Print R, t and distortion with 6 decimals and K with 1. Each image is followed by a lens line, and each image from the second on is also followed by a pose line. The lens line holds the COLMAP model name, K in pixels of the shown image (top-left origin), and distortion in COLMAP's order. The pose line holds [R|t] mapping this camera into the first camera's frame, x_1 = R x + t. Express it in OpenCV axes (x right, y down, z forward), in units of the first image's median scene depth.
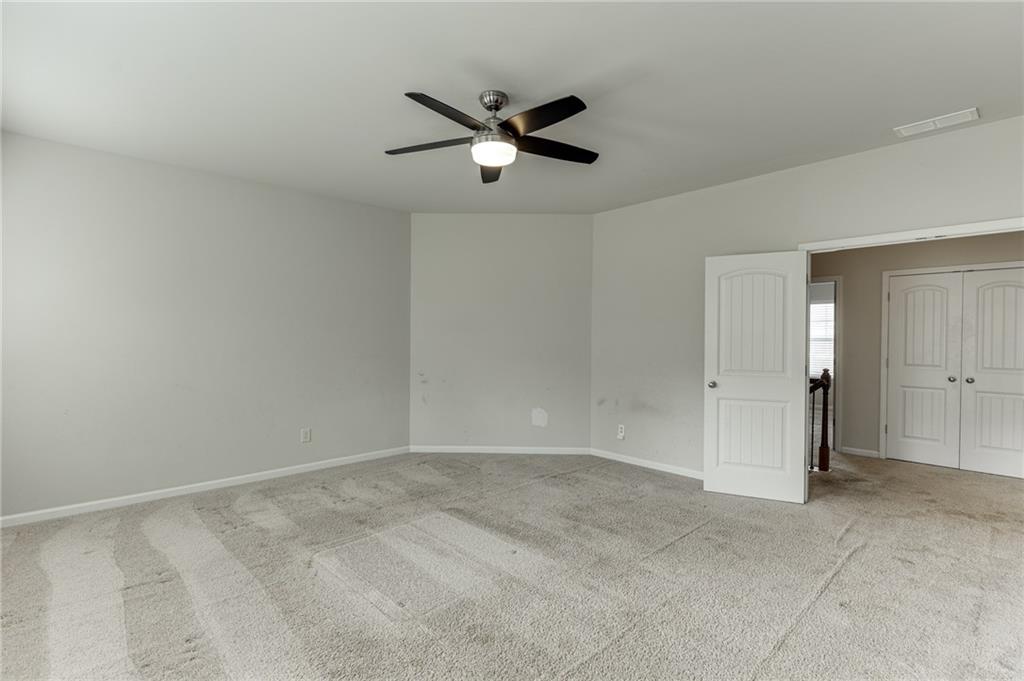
lens RADIAL K [[480.2, 0, 517.4], [0, 480.2, 340.8], [0, 0, 1]] dist [-0.000741, -0.000017]
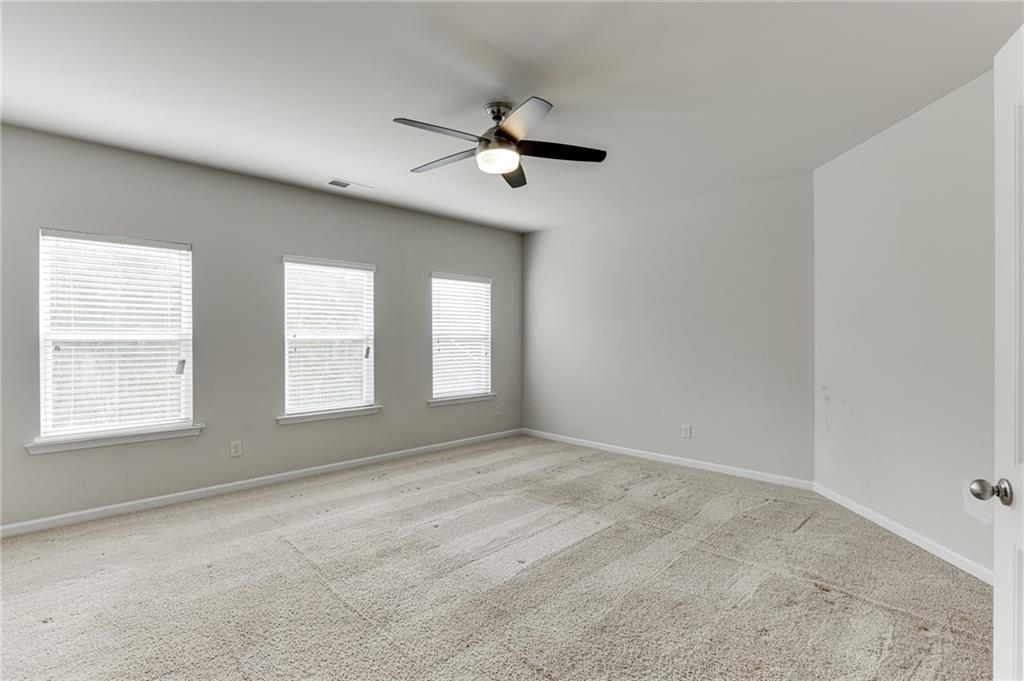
lens RADIAL K [[480.2, 0, 515.6], [0, 480.2, 341.0], [0, 0, 1]] dist [-0.000741, -0.000017]
pose [[0.020922, 0.002007, -0.999779, 0.809962], [-0.007295, 0.999972, 0.001855, 0.004375], [0.999754, 0.007254, 0.020936, 0.835676]]
